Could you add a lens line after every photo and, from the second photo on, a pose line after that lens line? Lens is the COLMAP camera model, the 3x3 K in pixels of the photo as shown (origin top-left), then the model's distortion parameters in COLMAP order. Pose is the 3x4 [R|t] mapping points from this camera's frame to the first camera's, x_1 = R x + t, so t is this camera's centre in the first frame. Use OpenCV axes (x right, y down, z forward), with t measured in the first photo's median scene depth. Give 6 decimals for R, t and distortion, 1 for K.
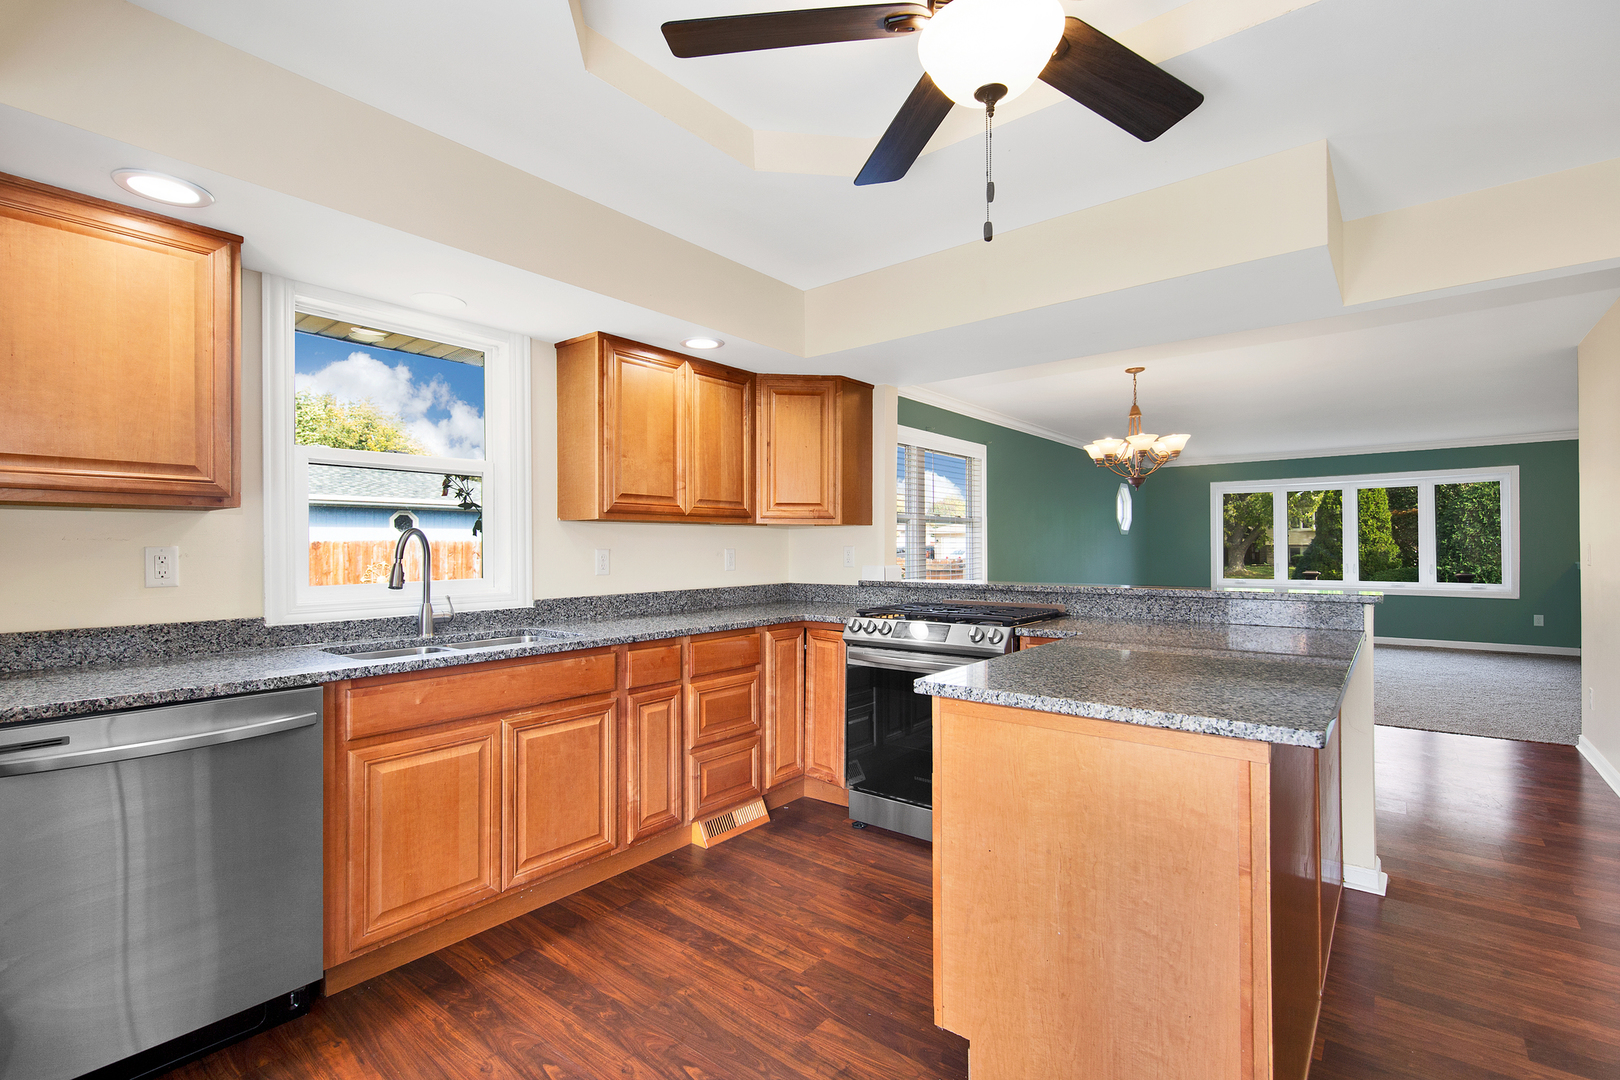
lens RADIAL K [[726.9, 0, 801.5], [0, 726.9, 551.6], [0, 0, 1]] dist [0.000767, -0.000119]
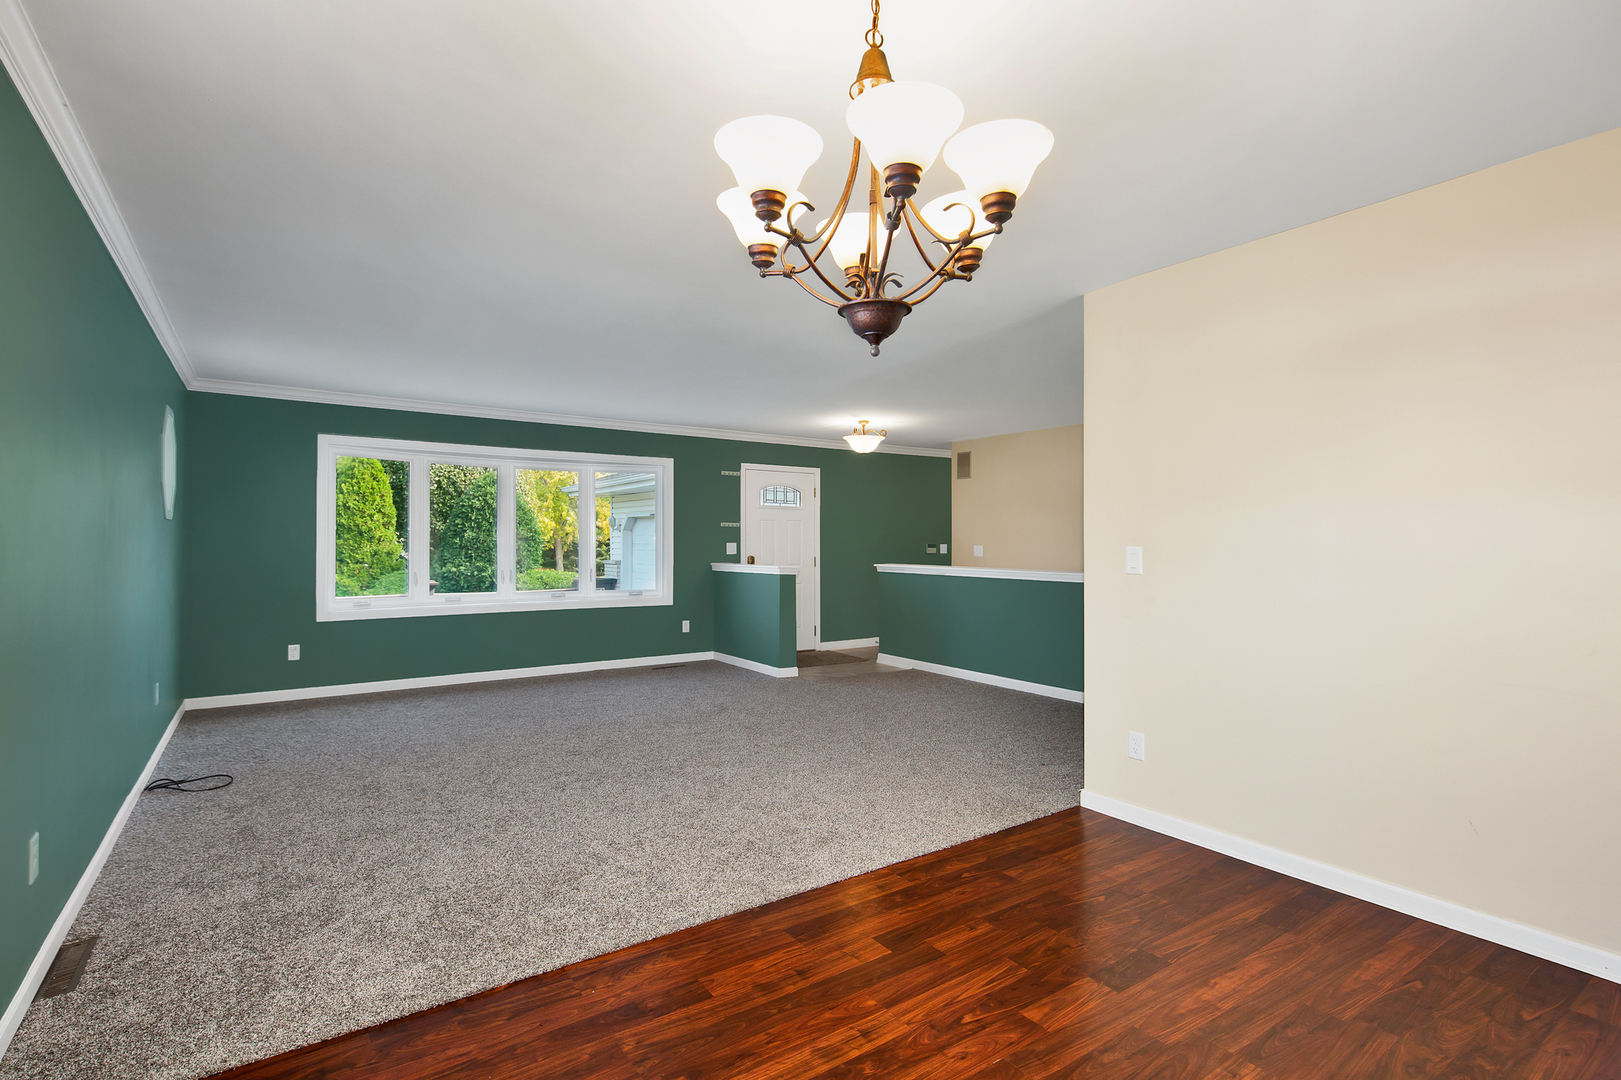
lens RADIAL K [[773.6, 0, 810.5], [0, 773.6, 540.0], [0, 0, 1]] dist [-0.000154, -0.000070]
pose [[0.270918, 0.010463, 0.962545, 0.081787], [0.001307, 0.999936, -0.011237, -0.004362], [-0.962601, 0.004302, 0.270887, 0.460961]]
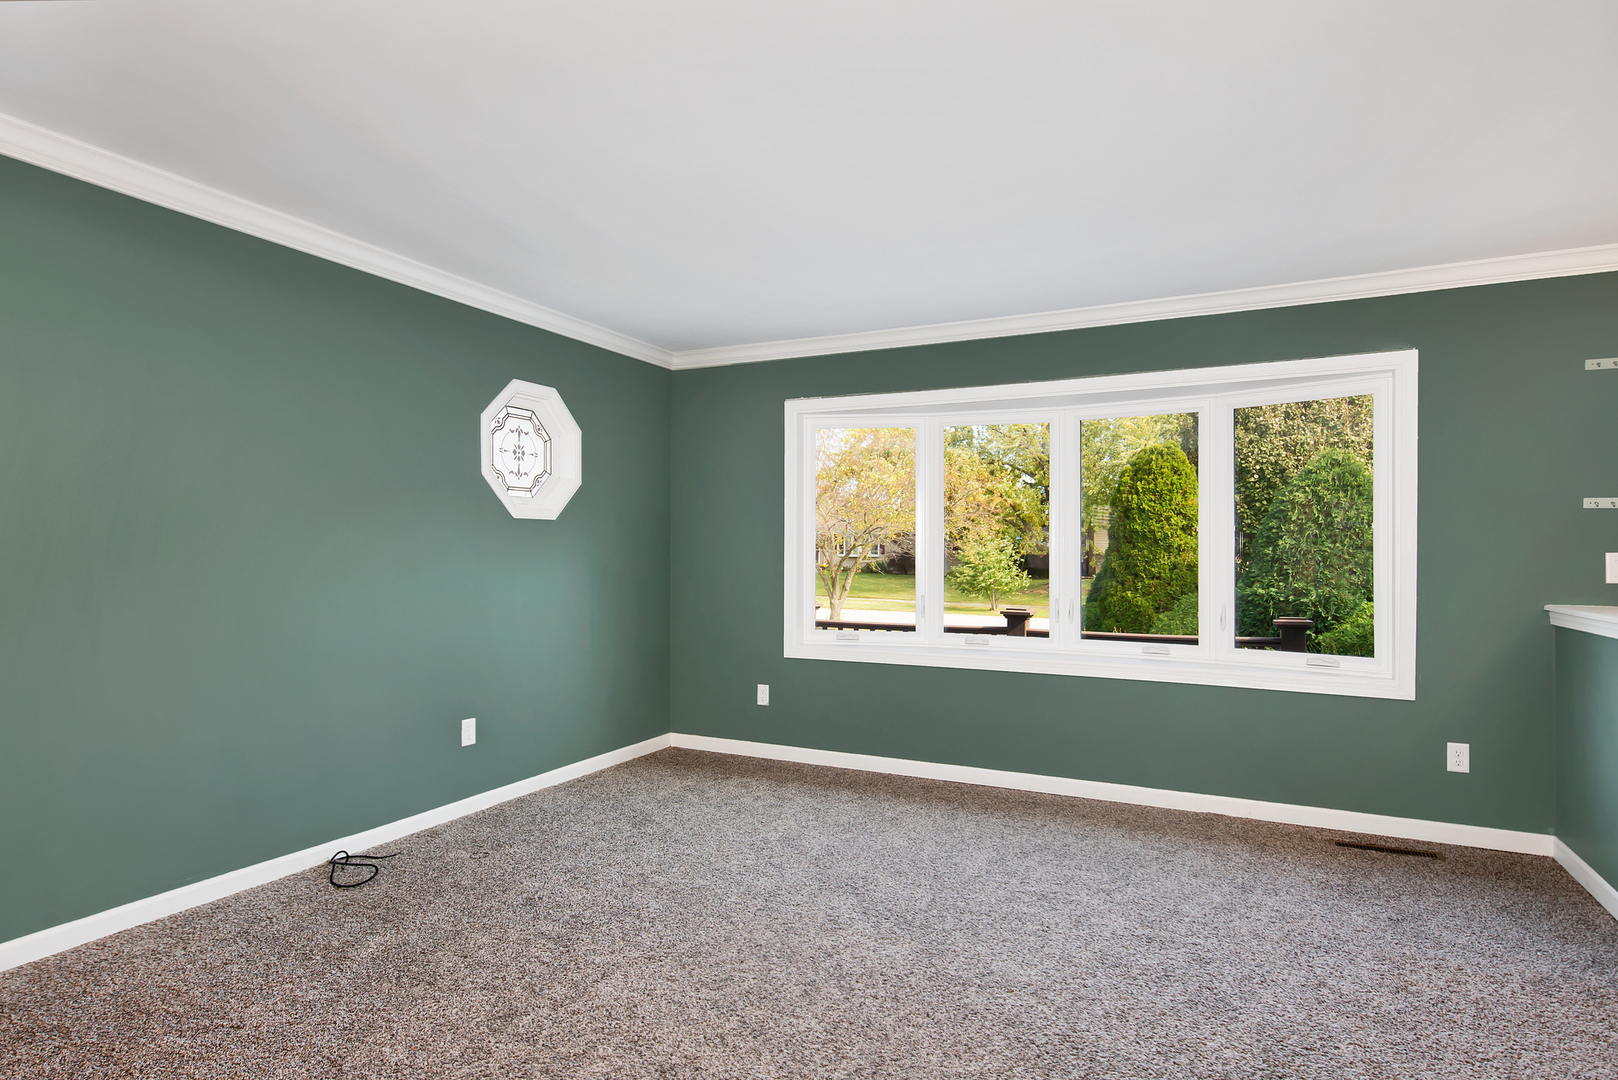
lens RADIAL K [[871.3, 0, 809.0], [0, 871.3, 540.0], [0, 0, 1]] dist [-0.000094, 0.000104]
pose [[0.973526, 0.016098, 0.228010, 0.463798], [-0.012101, 0.999748, -0.018920, -0.005360], [-0.228257, 0.015660, 0.973475, 0.507722]]
